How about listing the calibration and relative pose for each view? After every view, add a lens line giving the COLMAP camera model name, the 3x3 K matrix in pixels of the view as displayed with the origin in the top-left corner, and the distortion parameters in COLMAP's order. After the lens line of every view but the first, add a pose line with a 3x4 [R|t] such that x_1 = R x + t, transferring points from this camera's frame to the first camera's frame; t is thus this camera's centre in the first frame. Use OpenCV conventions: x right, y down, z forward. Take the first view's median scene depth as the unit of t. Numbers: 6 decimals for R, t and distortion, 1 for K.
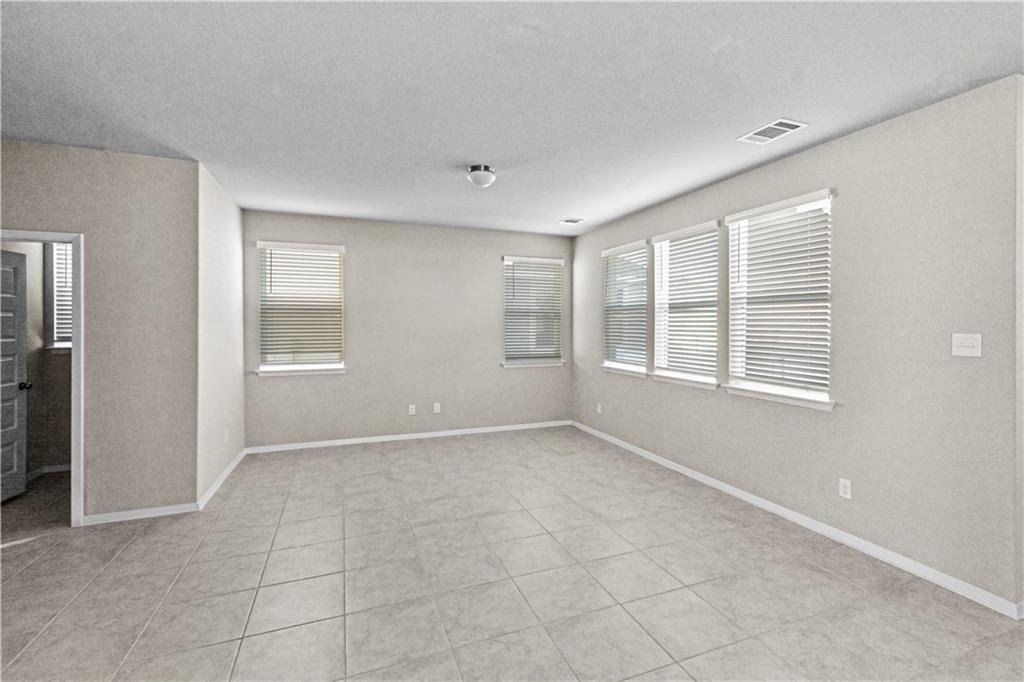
lens RADIAL K [[459.1, 0, 523.9], [0, 459.1, 326.3], [0, 0, 1]] dist [-0.001897, -0.000113]
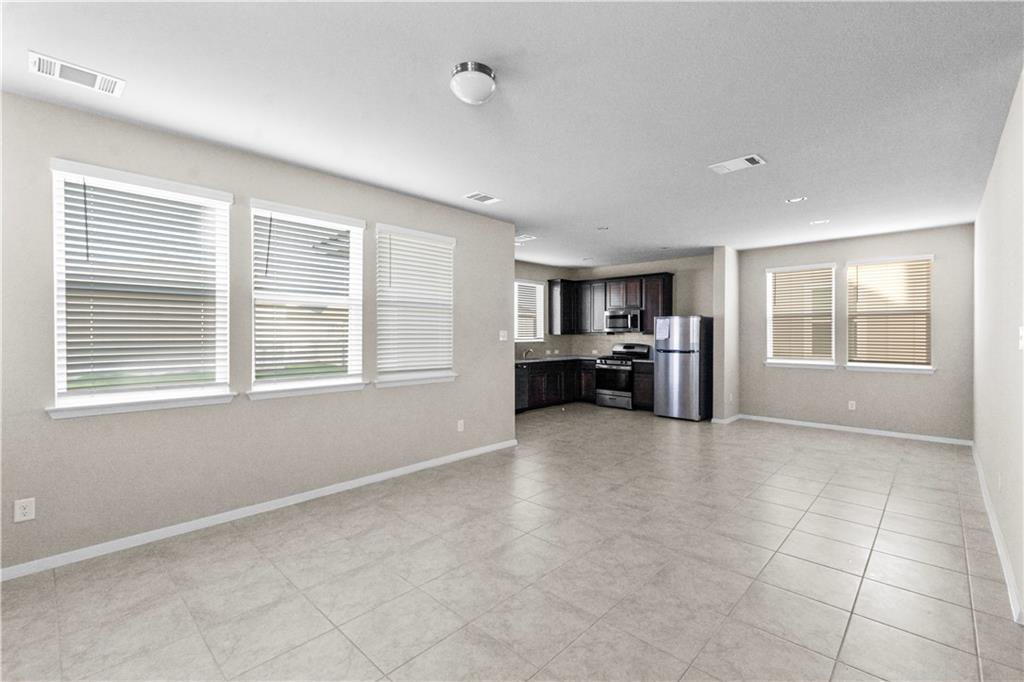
lens RADIAL K [[459.1, 0, 523.9], [0, 459.1, 326.3], [0, 0, 1]] dist [-0.001897, -0.000113]
pose [[-0.441145, 0.011699, 0.897360, -0.743215], [0.005125, 0.999932, -0.010517, 0.016069], [-0.897421, -0.000040, -0.441174, 1.291315]]
